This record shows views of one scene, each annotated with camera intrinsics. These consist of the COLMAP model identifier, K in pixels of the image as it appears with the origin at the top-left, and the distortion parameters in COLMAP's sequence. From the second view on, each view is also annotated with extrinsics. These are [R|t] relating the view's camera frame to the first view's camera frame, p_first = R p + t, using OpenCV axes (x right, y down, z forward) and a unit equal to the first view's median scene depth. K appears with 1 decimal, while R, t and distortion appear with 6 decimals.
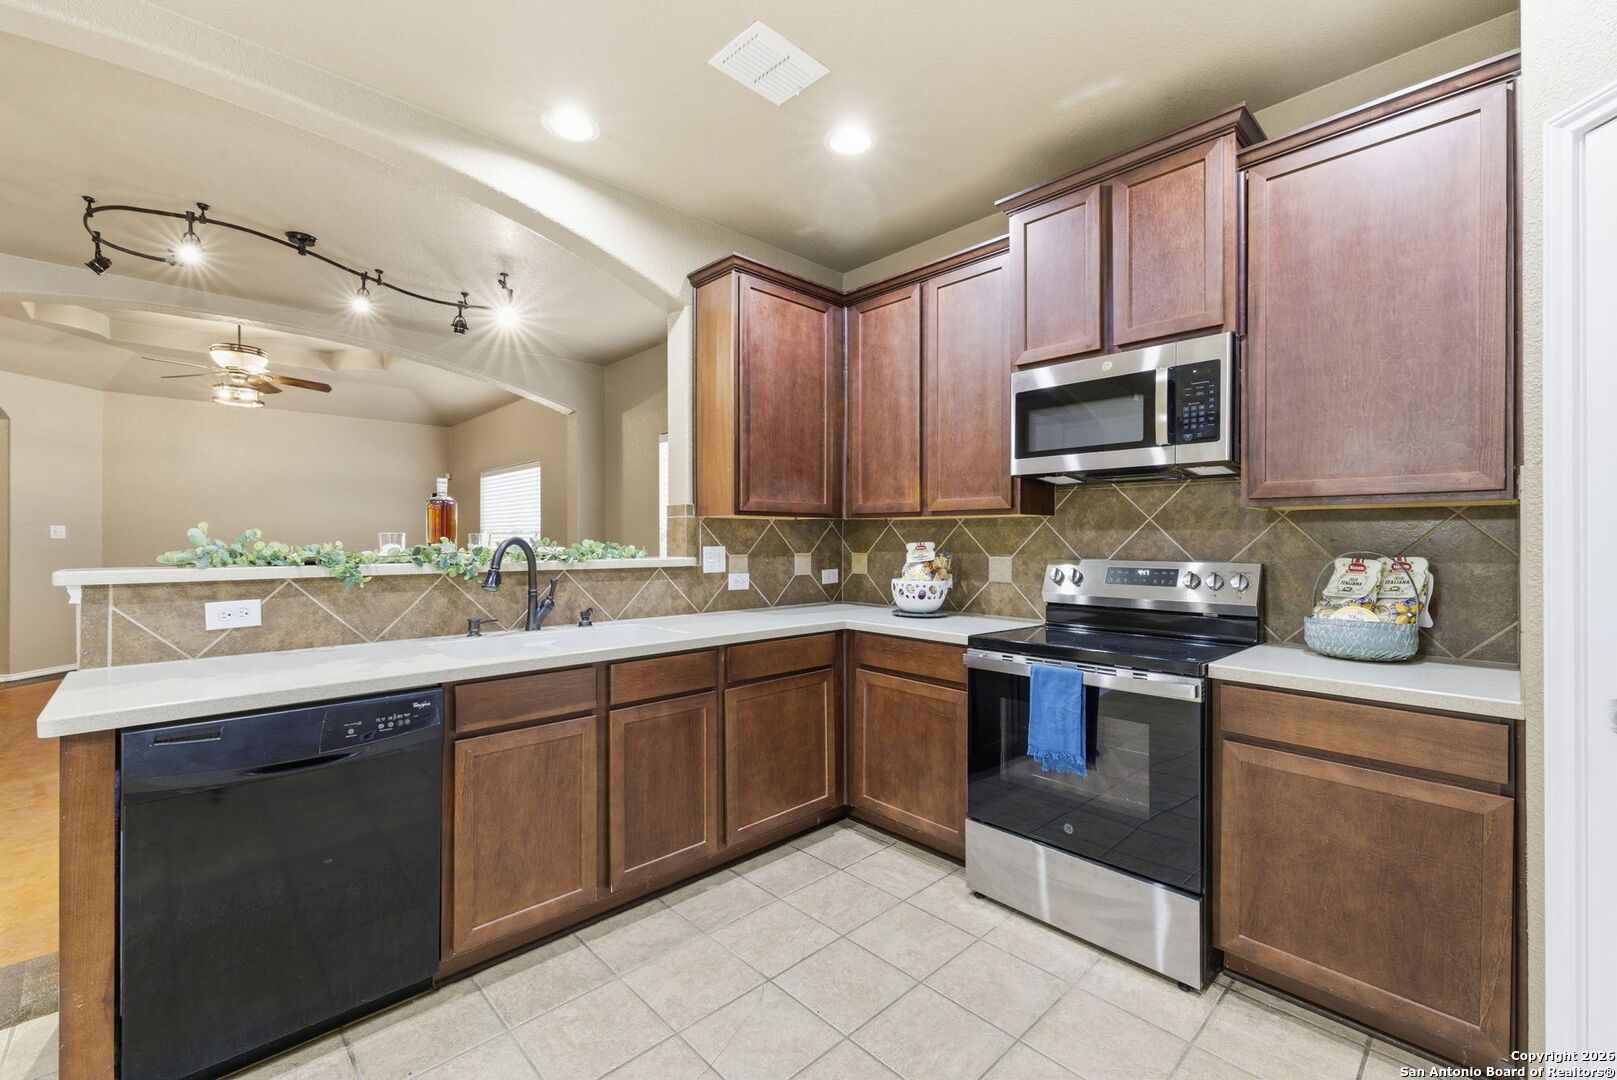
lens RADIAL K [[676.2, 0, 810.9], [0, 676.2, 538.9], [0, 0, 1]] dist [0.002879, -0.000028]
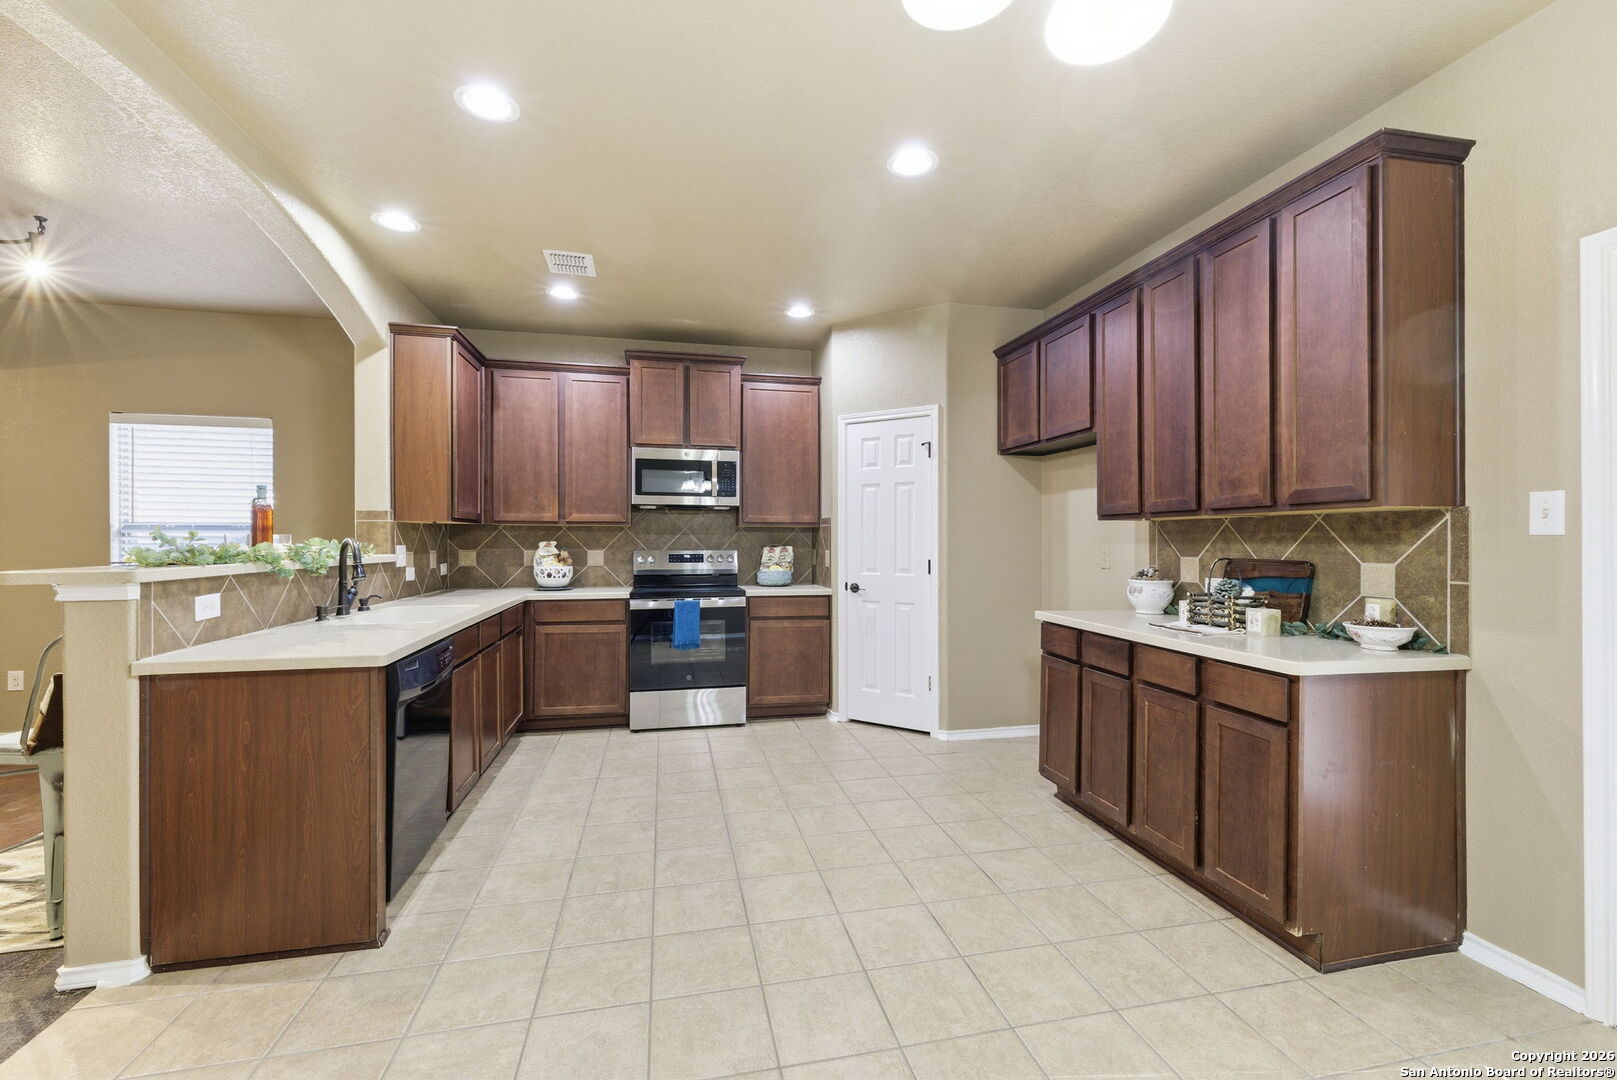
lens RADIAL K [[673.8, 0, 817.8], [0, 673.8, 540.6], [0, 0, 1]] dist [-0.000677, -0.000113]
pose [[0.514302, -0.002443, 0.857605, -1.037257], [0.000055, 0.999996, 0.002815, -0.001502], [-0.857609, -0.001400, 0.514300, -0.359002]]
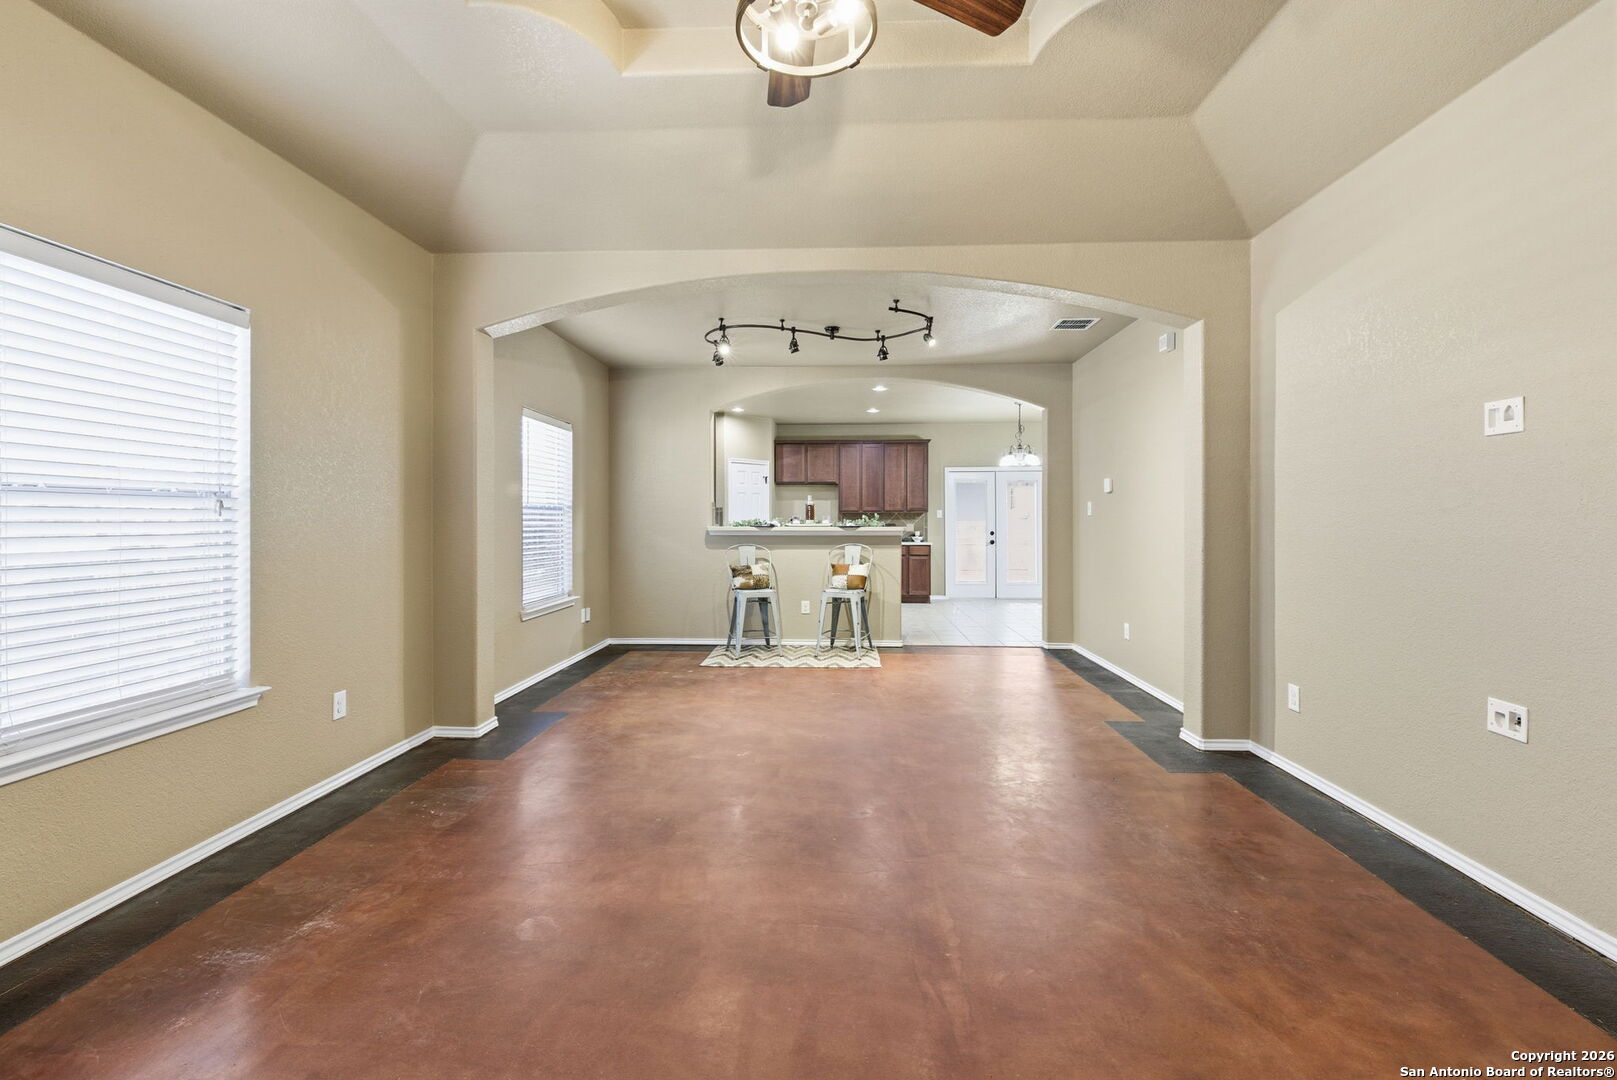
lens RADIAL K [[677.5, 0, 819.0], [0, 677.5, 516.6], [0, 0, 1]] dist [0.001906, -0.000221]
pose [[-0.692758, 0.002736, 0.721165, -3.482806], [-0.001099, 0.999988, -0.004849, 0.014769], [-0.721169, -0.004152, -0.692746, 4.907515]]
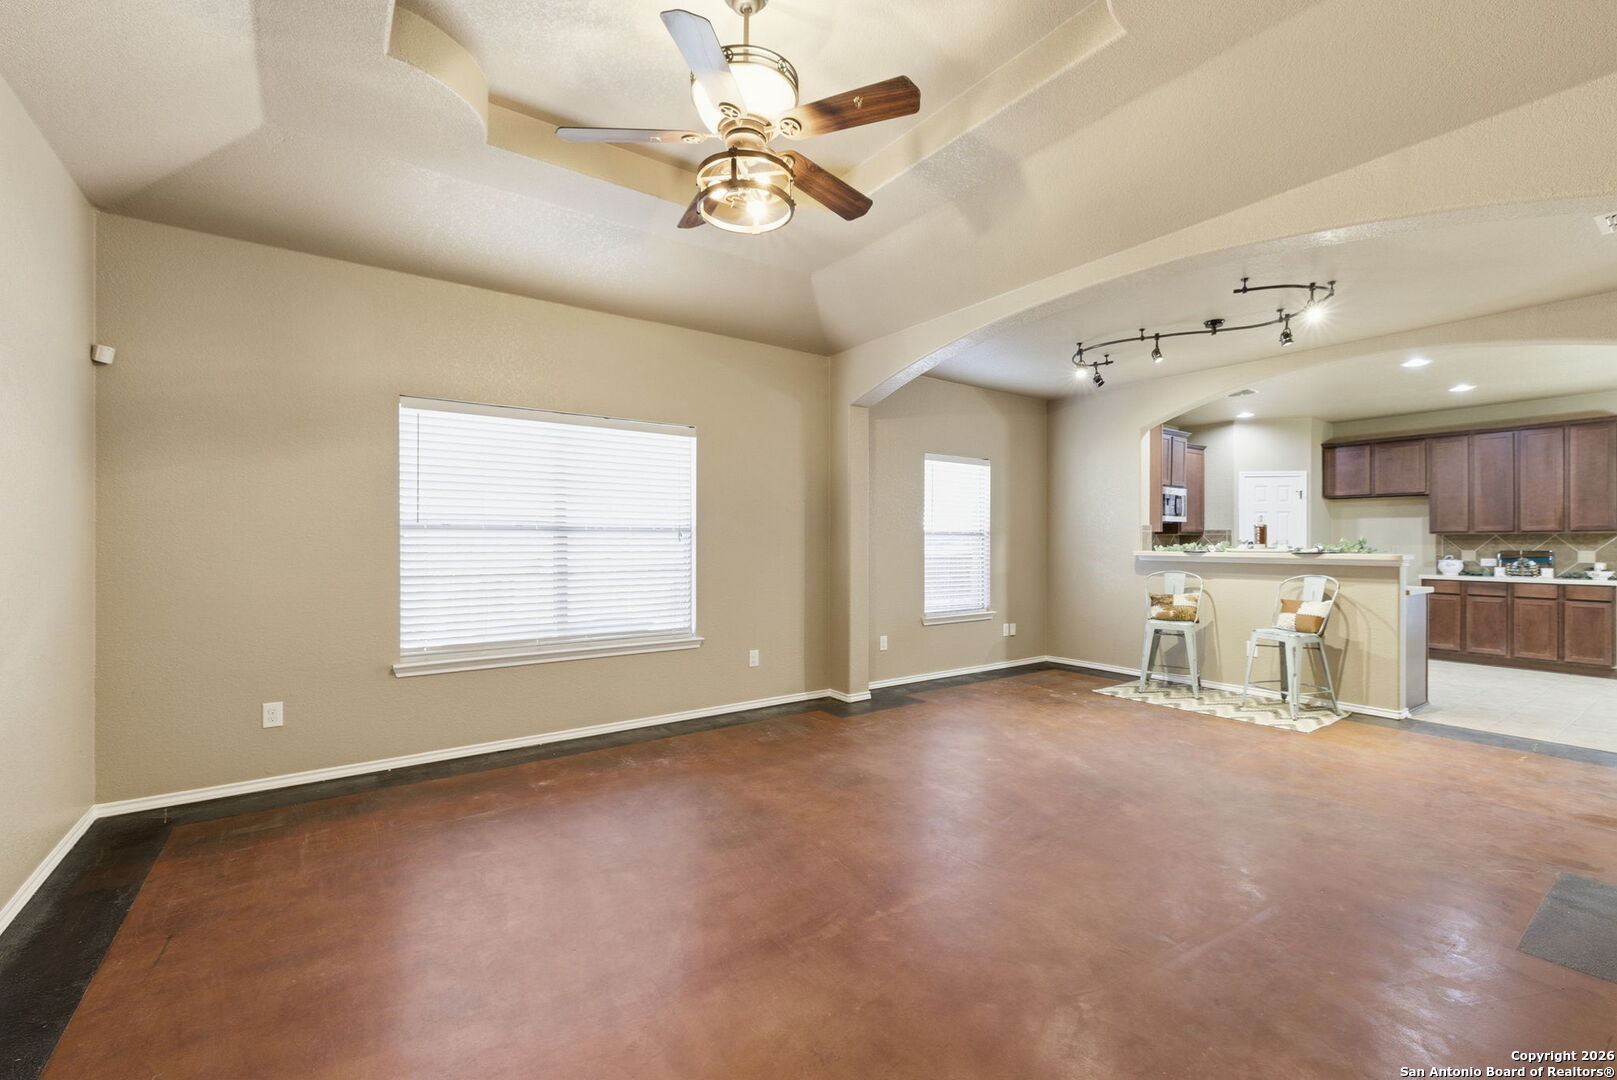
lens RADIAL K [[687.6, 0, 812.4], [0, 687.6, 531.8], [0, 0, 1]] dist [0.001404, -0.000608]
pose [[0.143334, 0.014549, 0.989567, -4.290319], [-0.002900, 0.999894, -0.014281, 0.007004], [-0.989670, -0.000823, 0.143361, 3.749521]]
